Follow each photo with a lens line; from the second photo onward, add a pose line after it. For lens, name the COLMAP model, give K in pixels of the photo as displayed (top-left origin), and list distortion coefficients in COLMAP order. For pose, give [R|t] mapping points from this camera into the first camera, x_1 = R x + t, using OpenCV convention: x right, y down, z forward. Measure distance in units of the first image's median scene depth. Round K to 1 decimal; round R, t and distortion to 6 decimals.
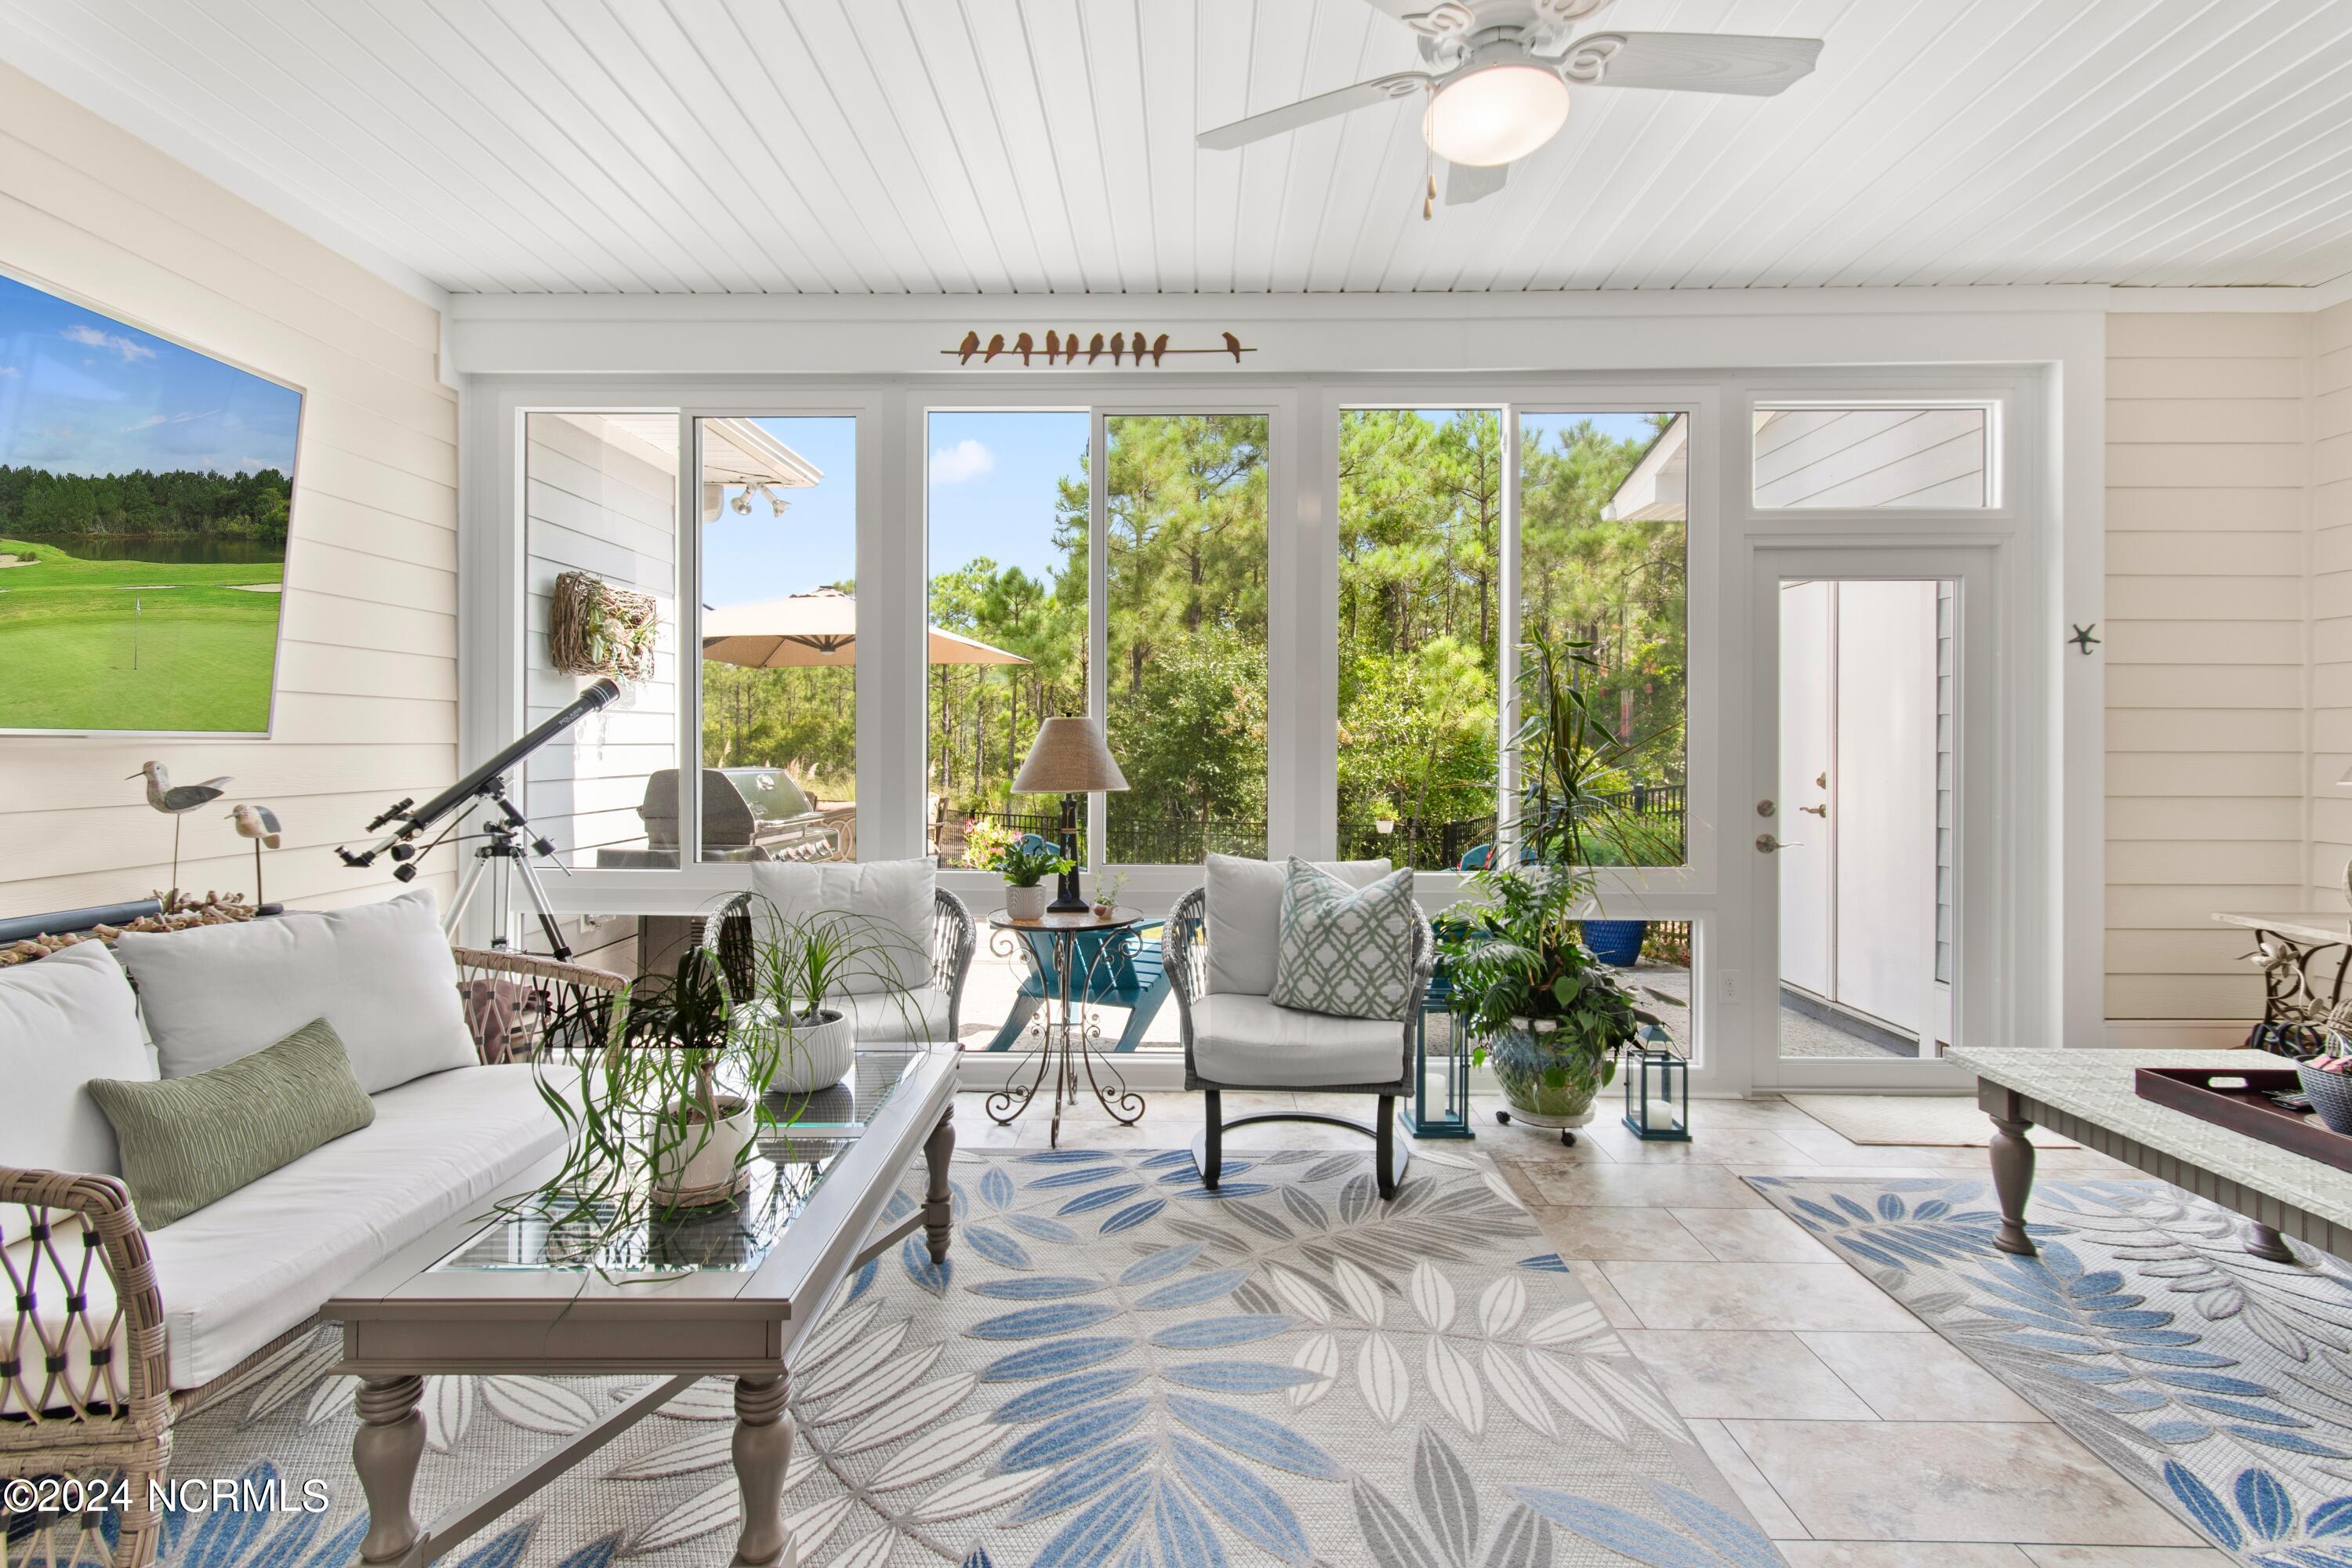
lens RADIAL K [[1040.7, 0, 1165.9], [0, 1040.7, 749.5], [0, 0, 1]] dist [0.004830, -0.003159]
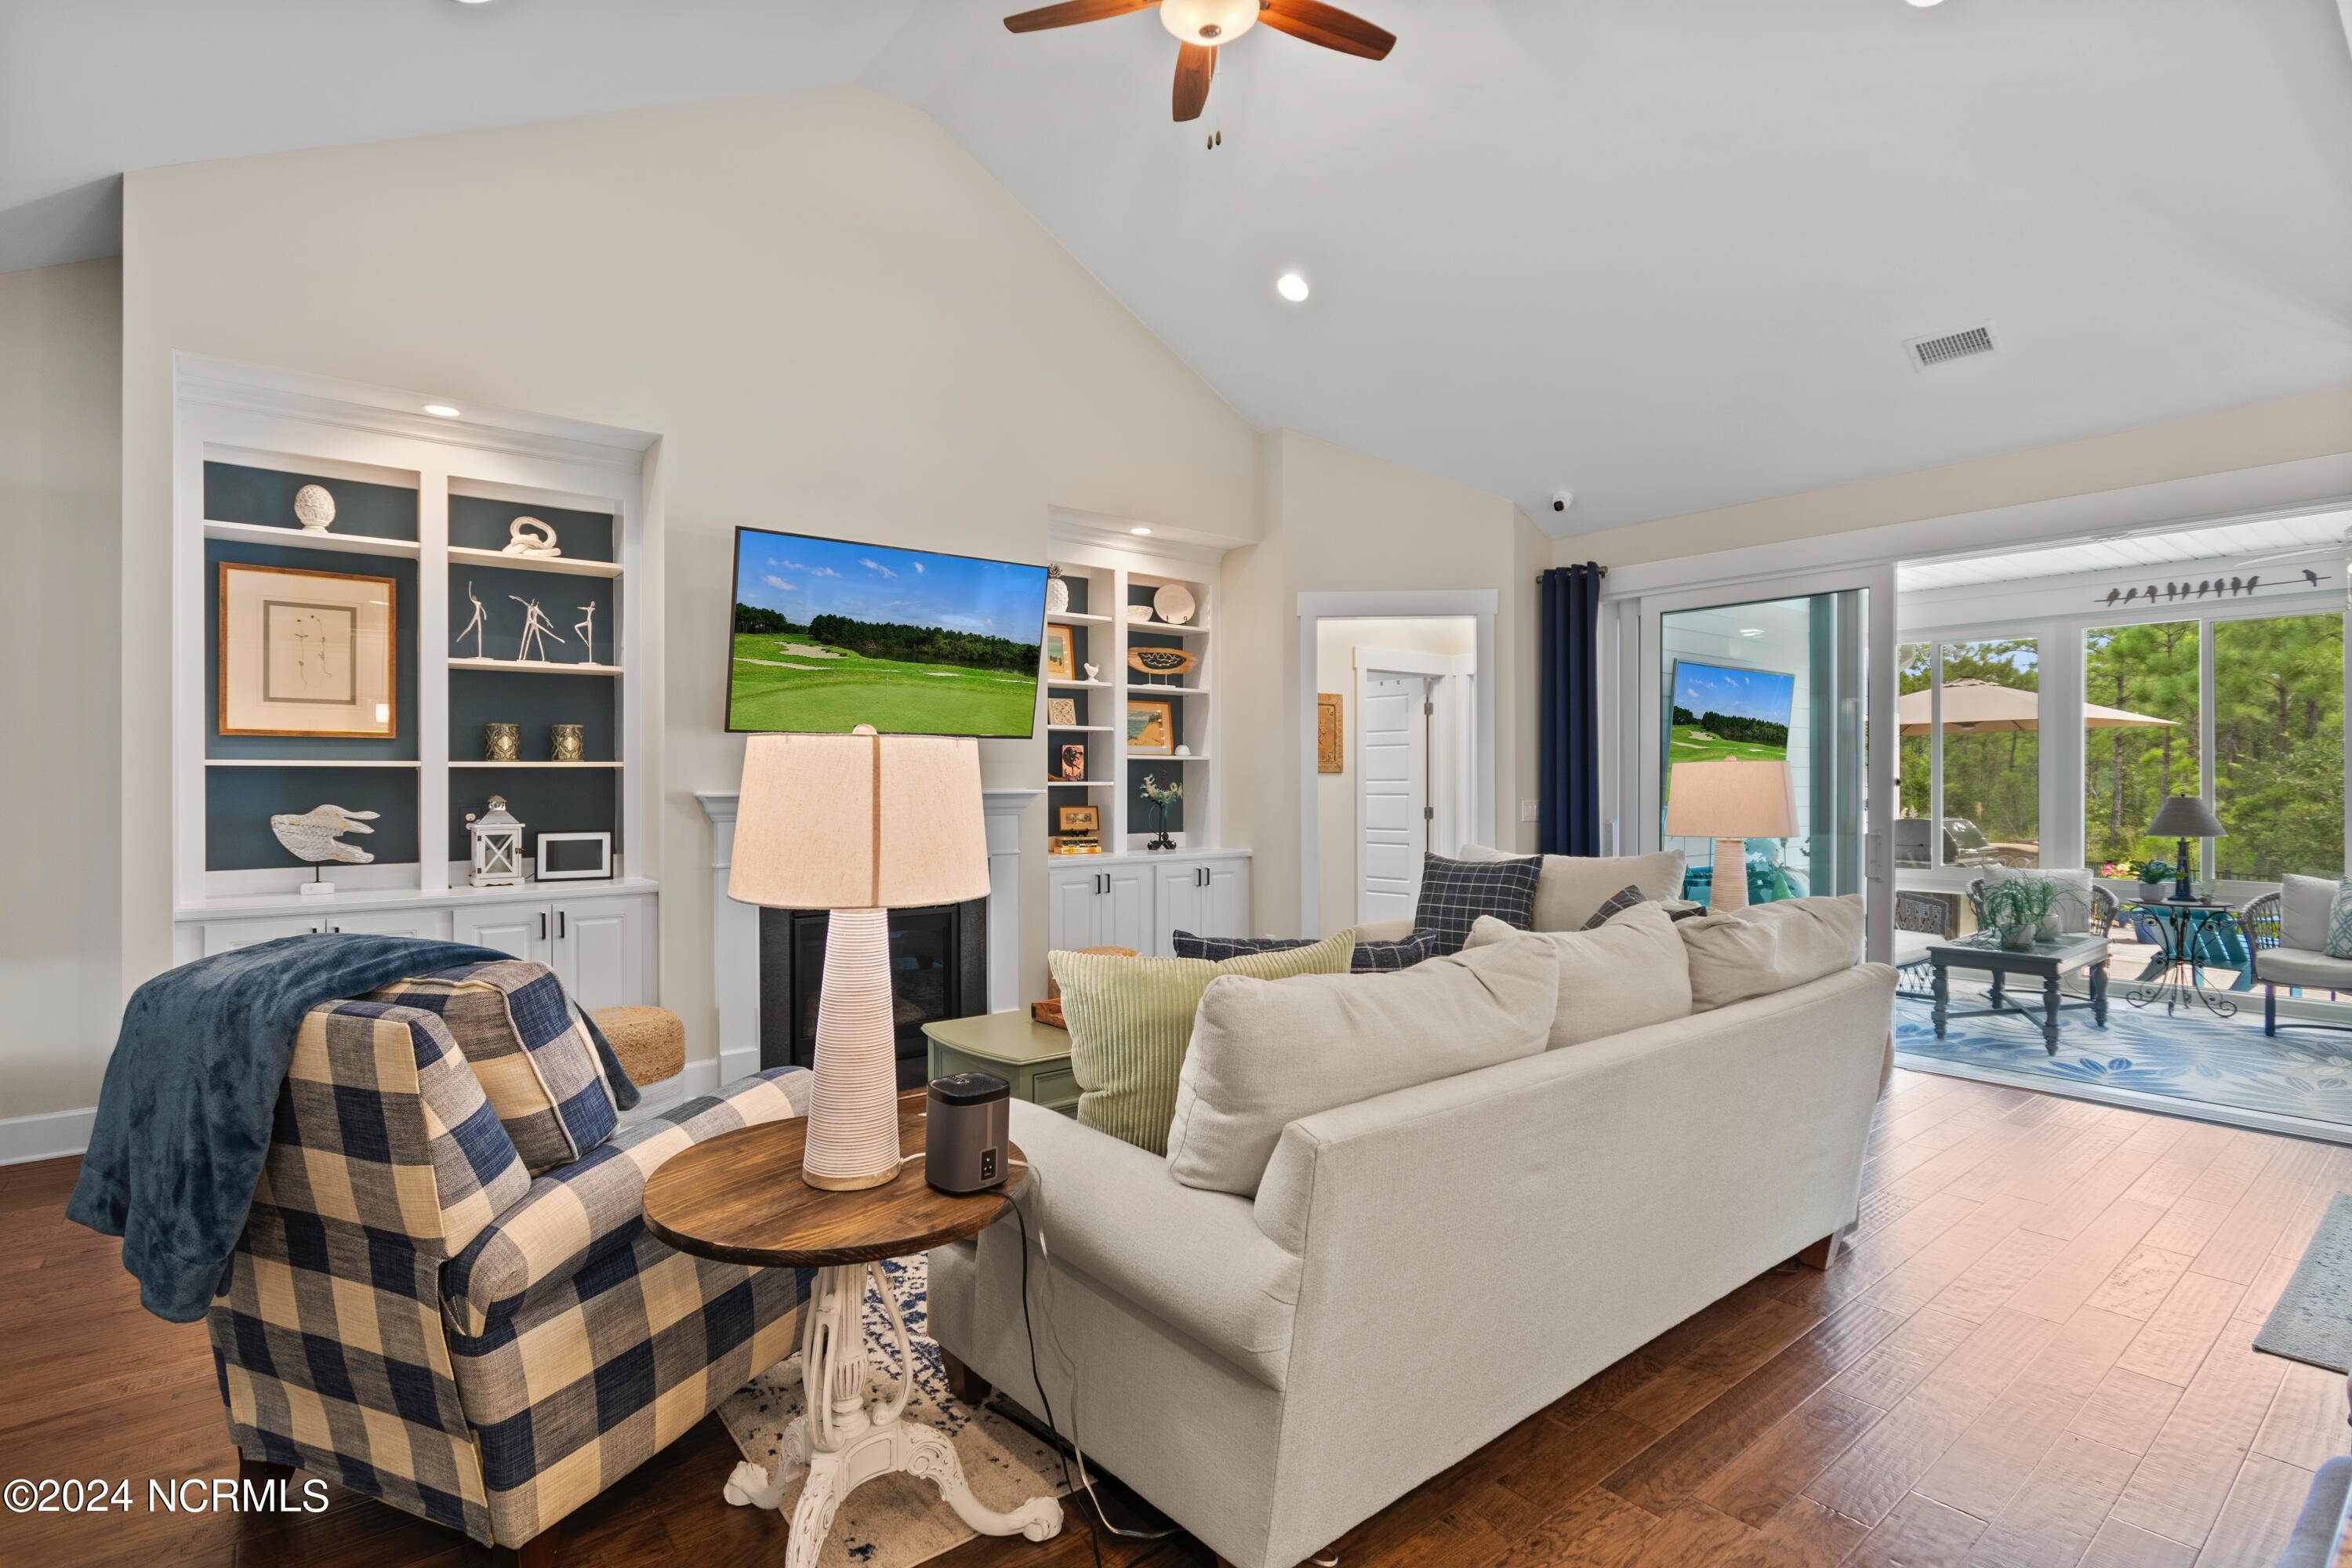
lens RADIAL K [[1125.5, 0, 1177.6], [0, 1125.5, 783.9], [0, 0, 1]] dist [-0.001350, -0.001372]
pose [[0.642126, -0.002712, -0.766595, 0.278952], [0.002136, 0.999996, -0.001748, -0.051303], [0.766596, -0.000515, 0.642129, -1.587190]]
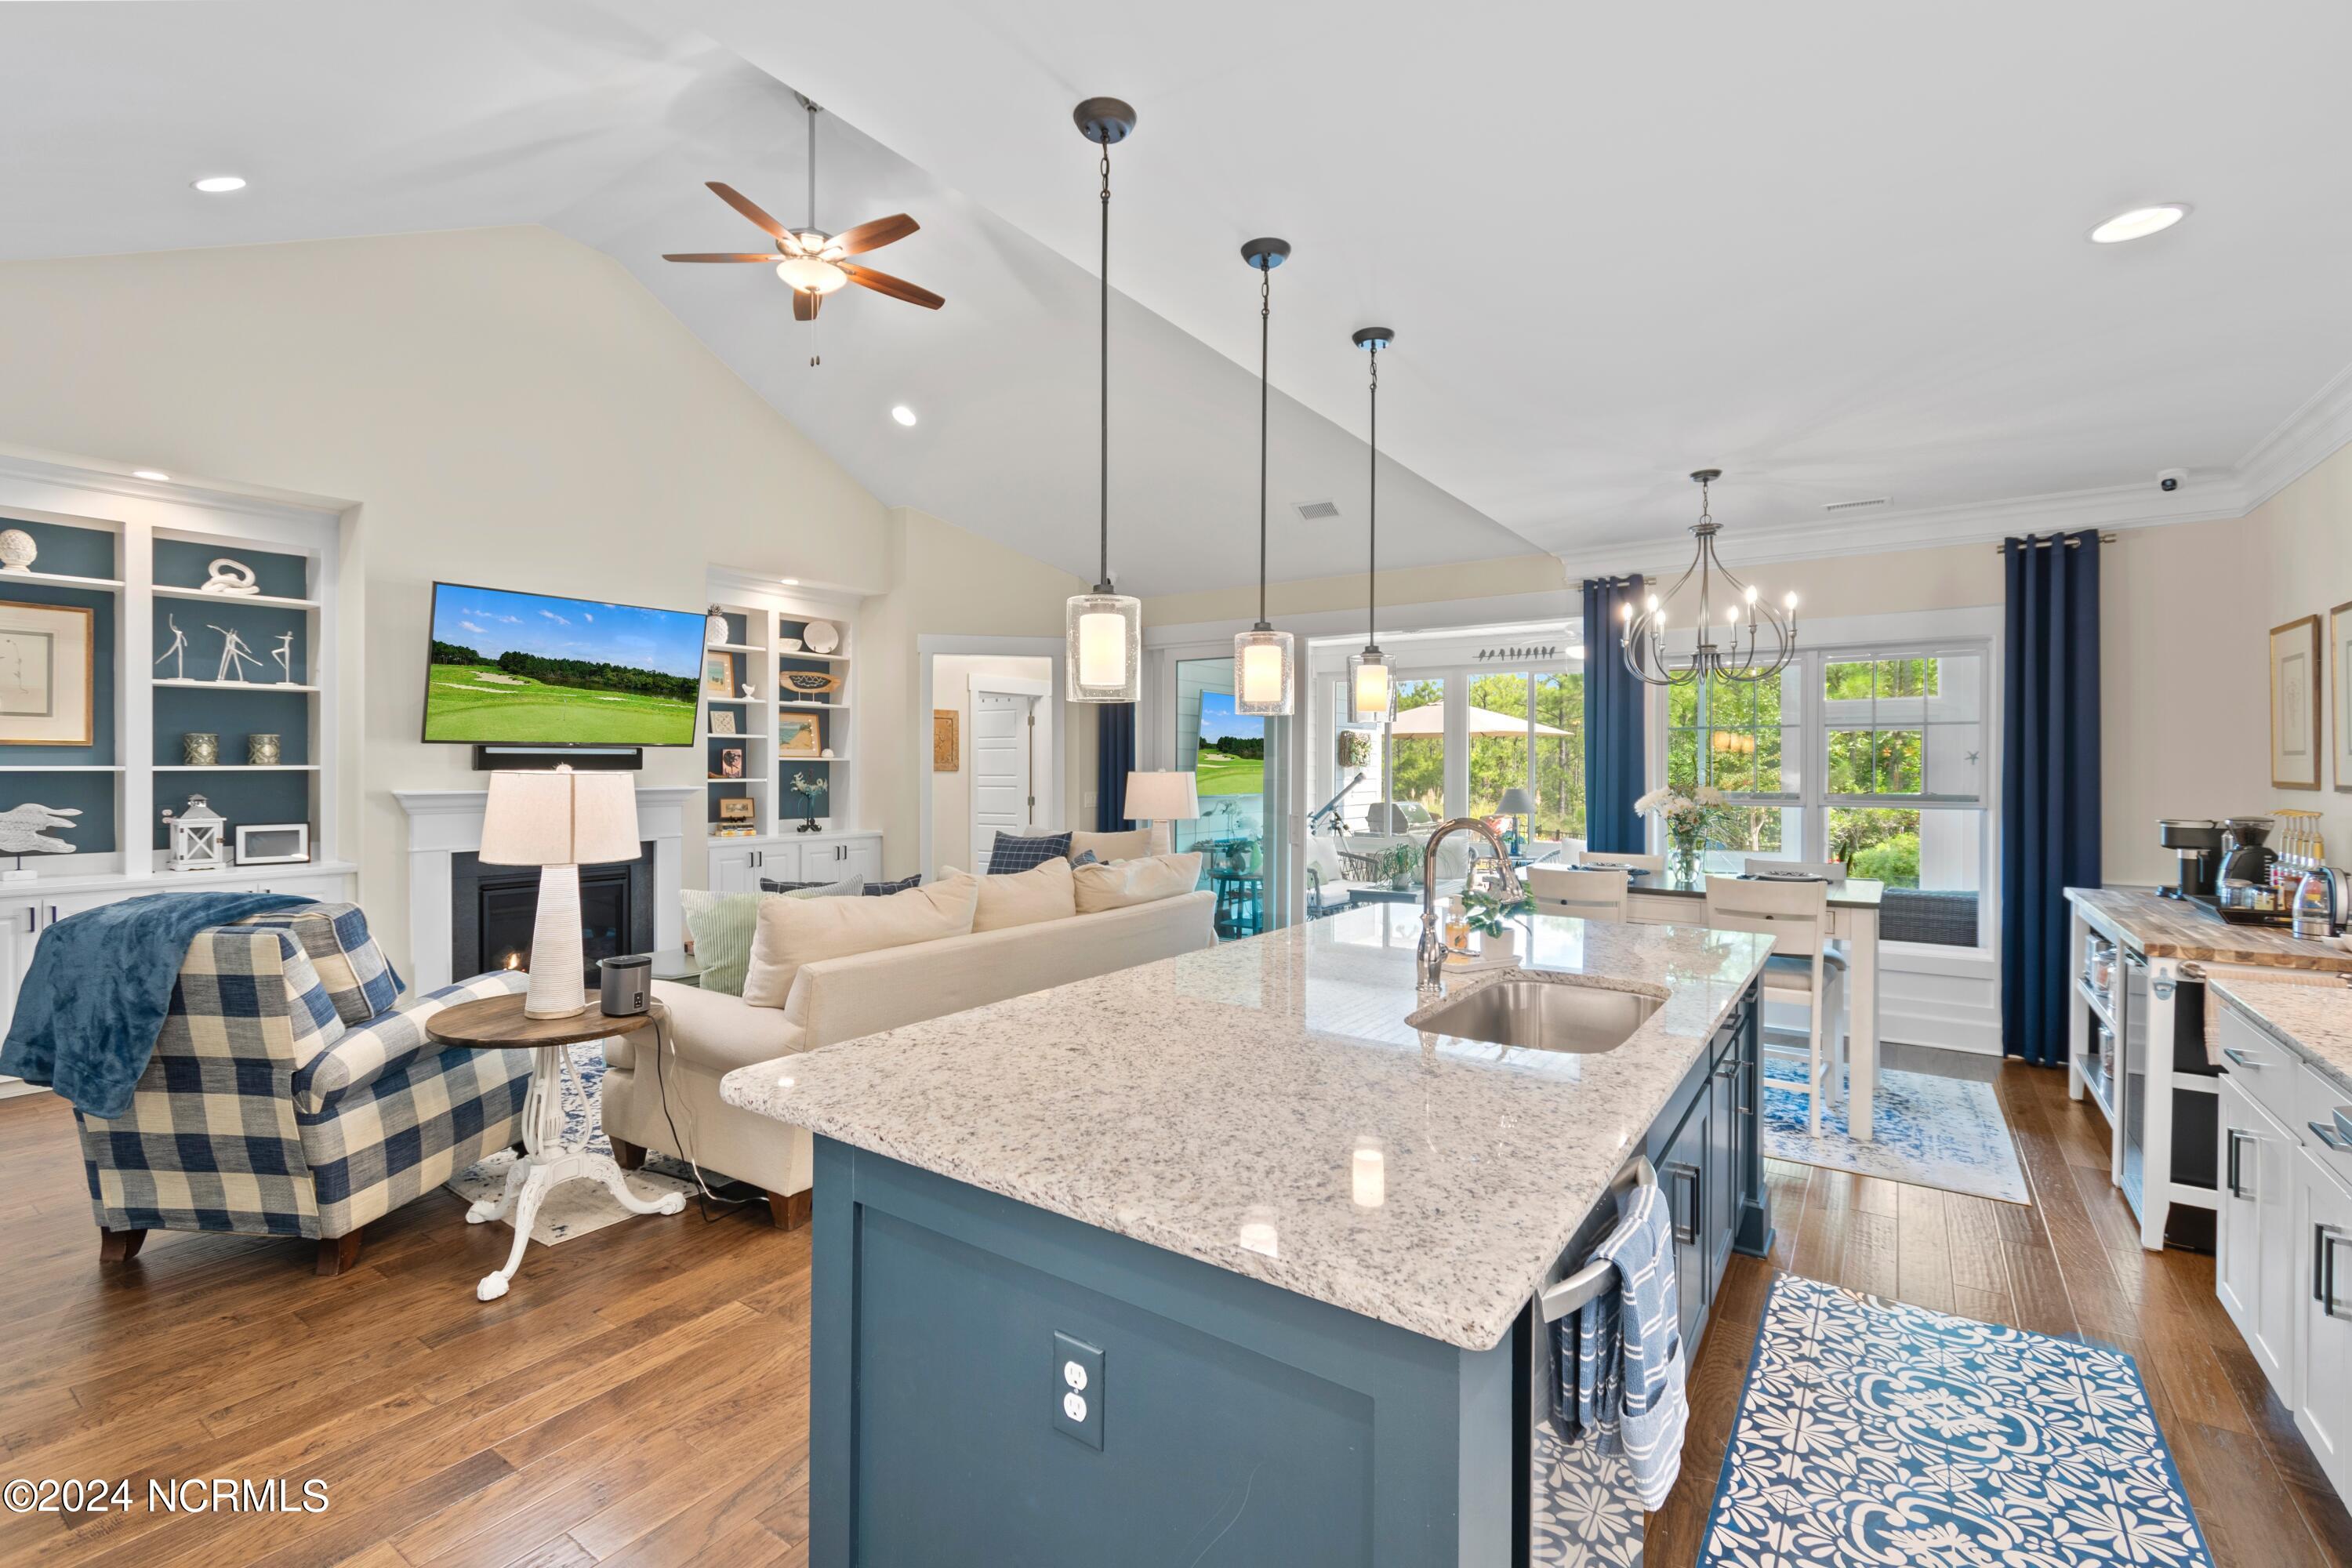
lens RADIAL K [[1040.7, 0, 1182.1], [0, 1040.7, 773.9], [0, 0, 1]] dist [0.004830, -0.003159]
pose [[0.834169, 0.002627, -0.551503, 0.689593], [-0.000835, 0.999994, 0.003499, -0.075352], [0.551509, -0.002458, 0.834165, -1.800594]]
